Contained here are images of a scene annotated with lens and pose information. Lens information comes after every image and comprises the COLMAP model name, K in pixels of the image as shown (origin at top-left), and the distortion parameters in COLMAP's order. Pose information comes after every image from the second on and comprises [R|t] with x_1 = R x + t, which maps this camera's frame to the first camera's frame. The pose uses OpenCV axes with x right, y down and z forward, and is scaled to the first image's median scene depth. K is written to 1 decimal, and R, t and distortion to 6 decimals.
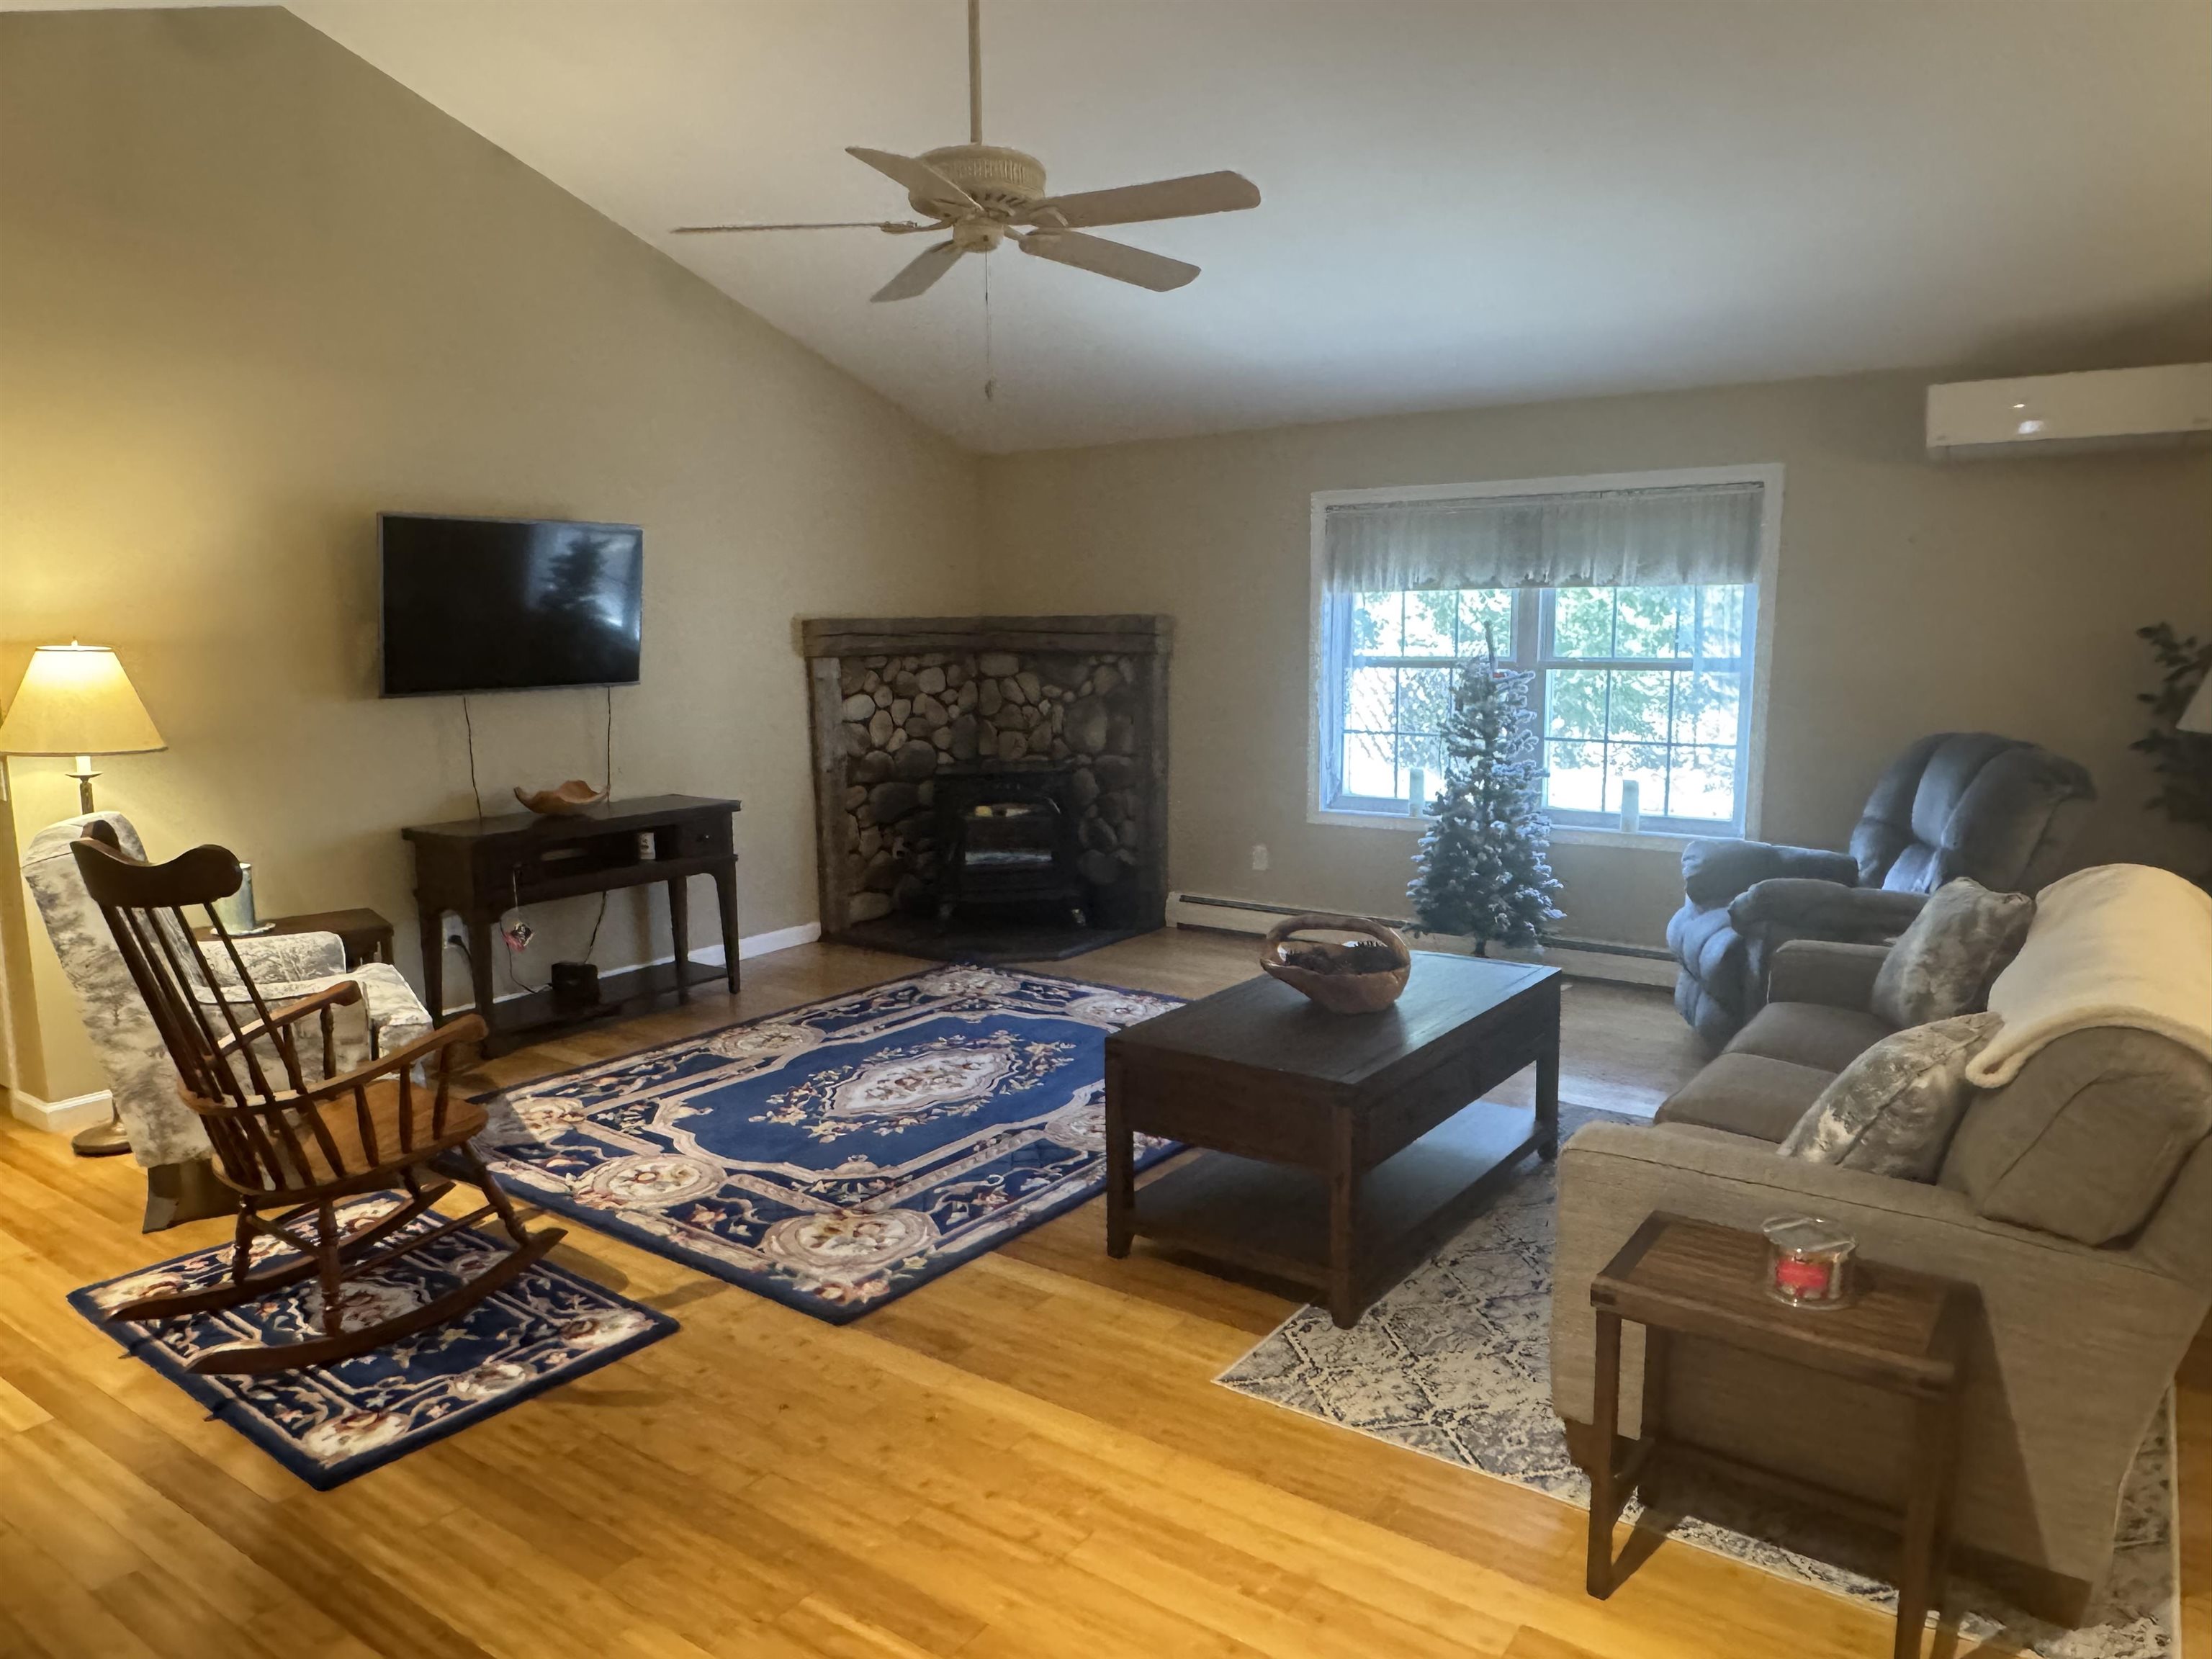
lens RADIAL K [[1463.4, 0, 1096.5], [0, 1463.4, 824.3], [0, 0, 1]] dist [0.001303, -0.000116]
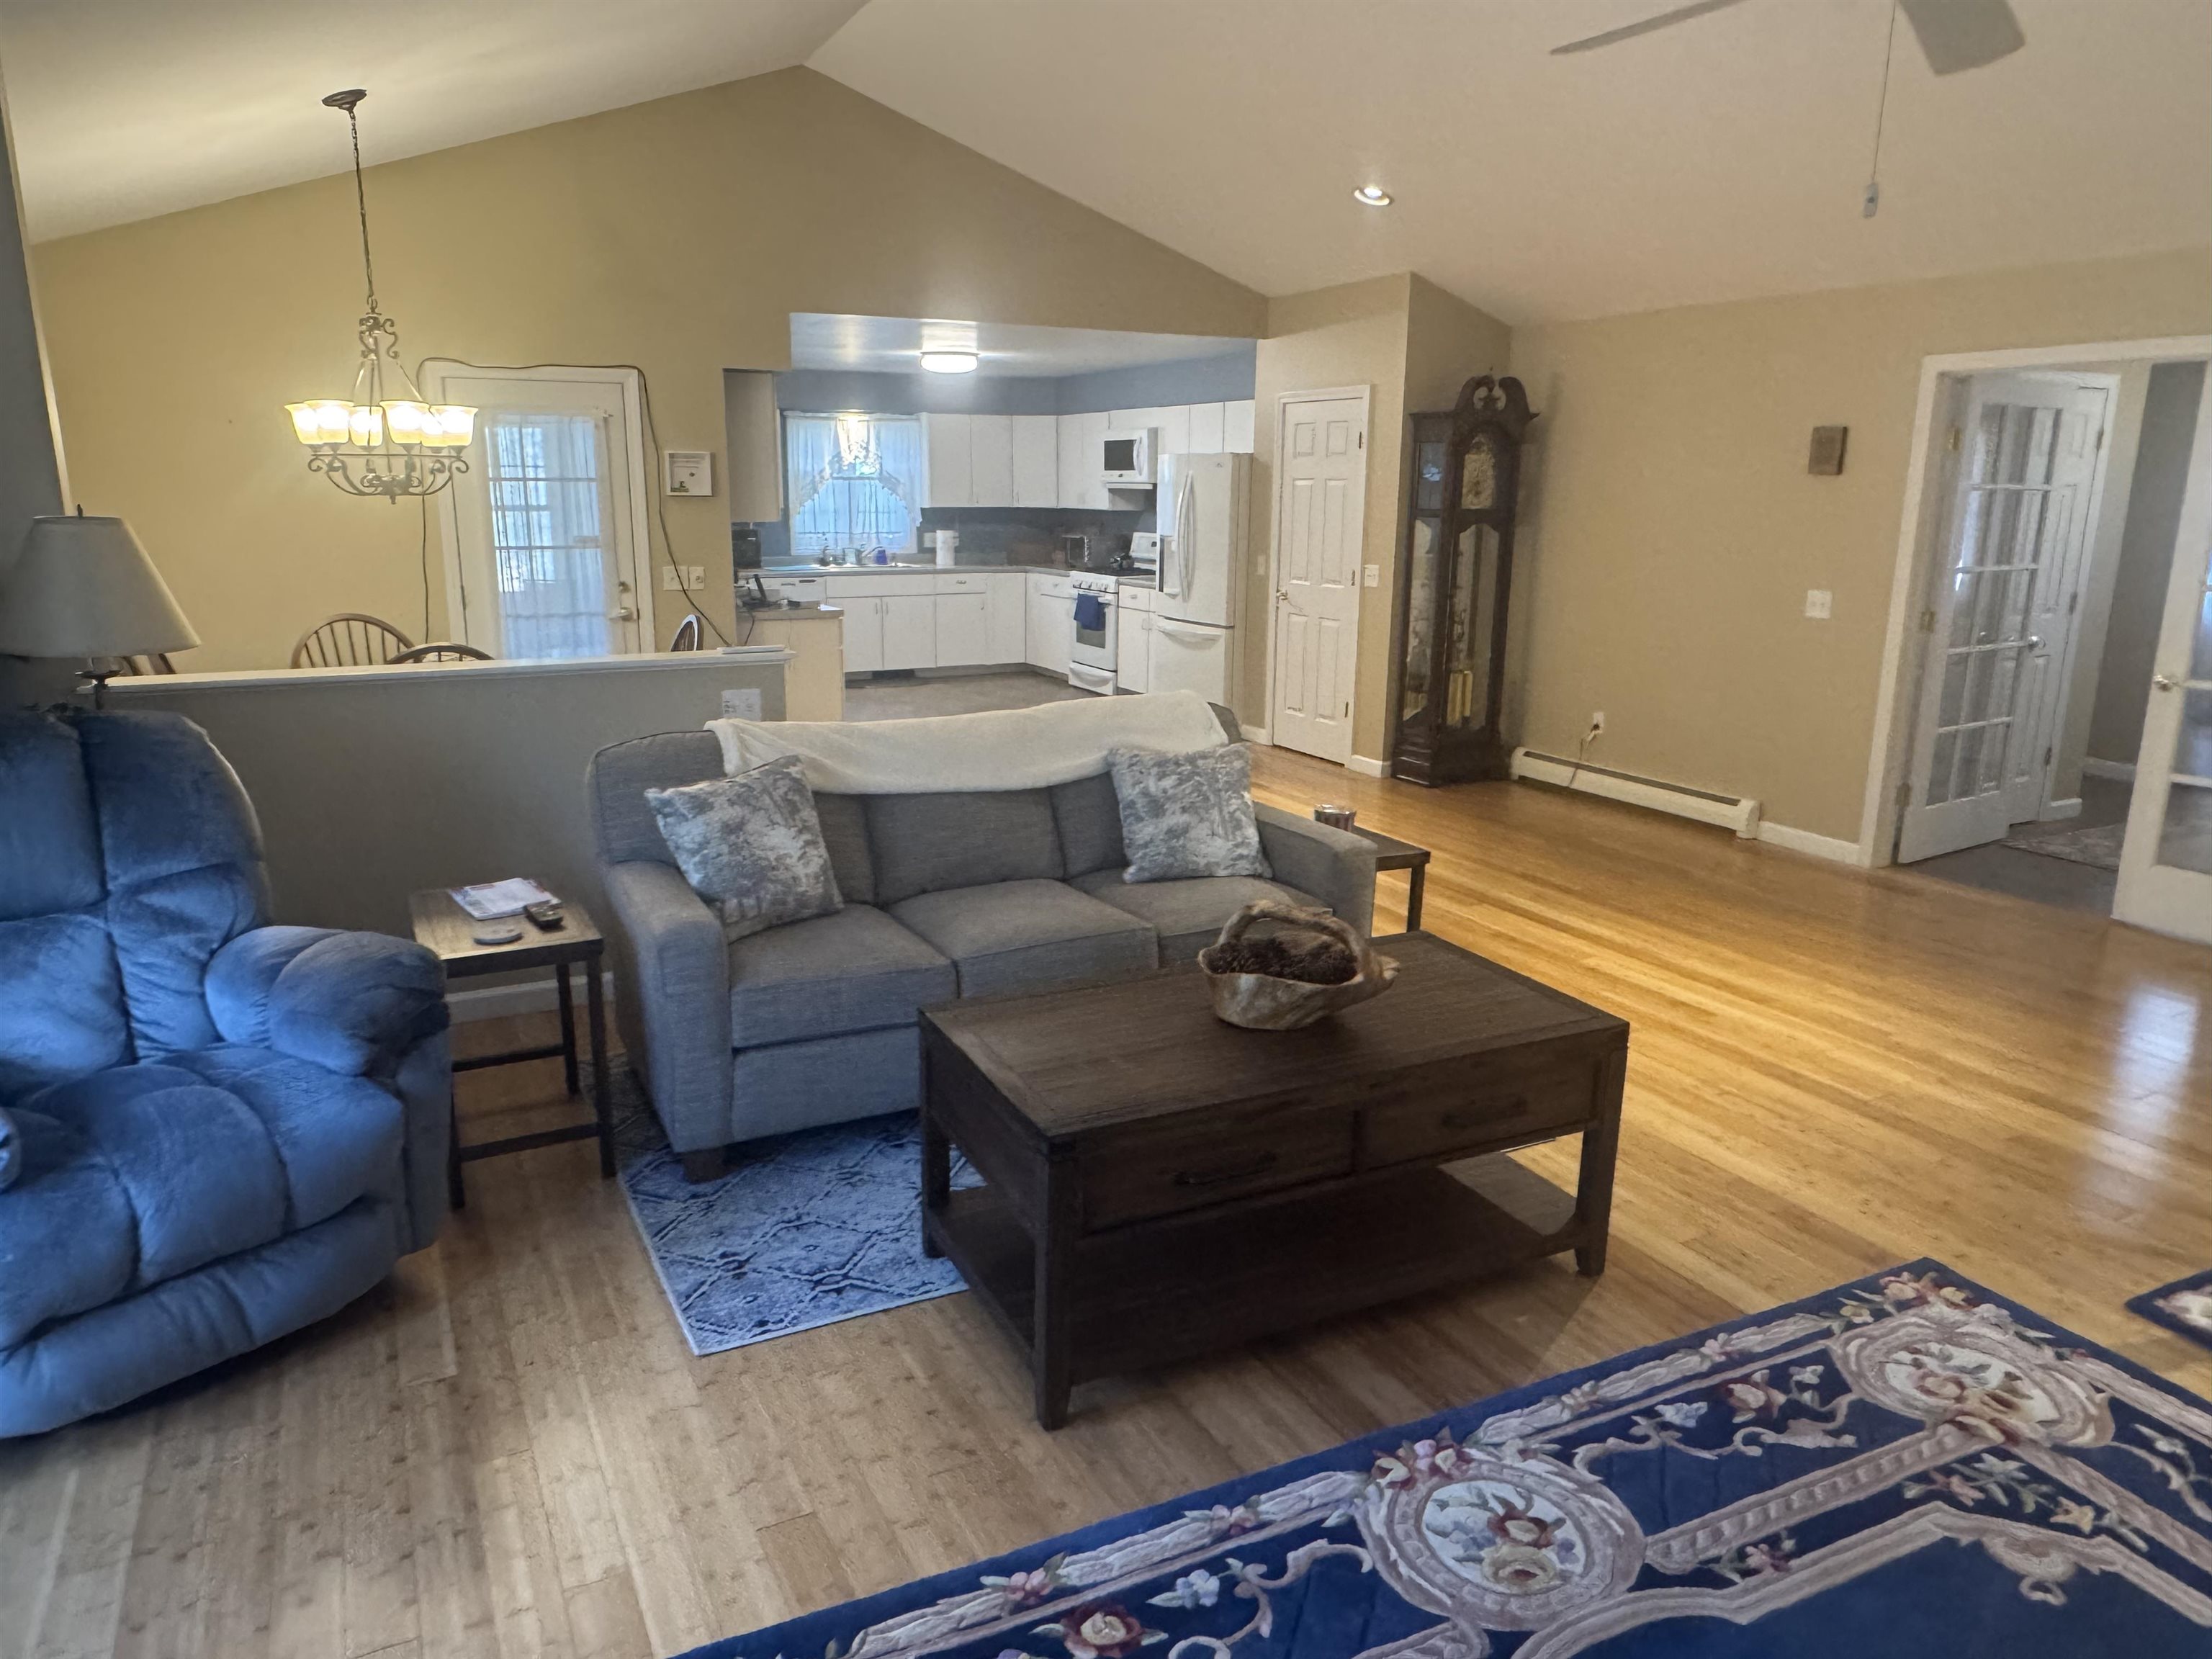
lens RADIAL K [[1463.4, 0, 1103.4], [0, 1463.4, 818.1], [0, 0, 1]] dist [0.001303, -0.000116]
pose [[-0.889429, -0.100293, 0.445935, -0.053404], [0.064661, 0.938208, 0.339976, -0.161787], [-0.452477, 0.331219, -0.827984, 1.087235]]
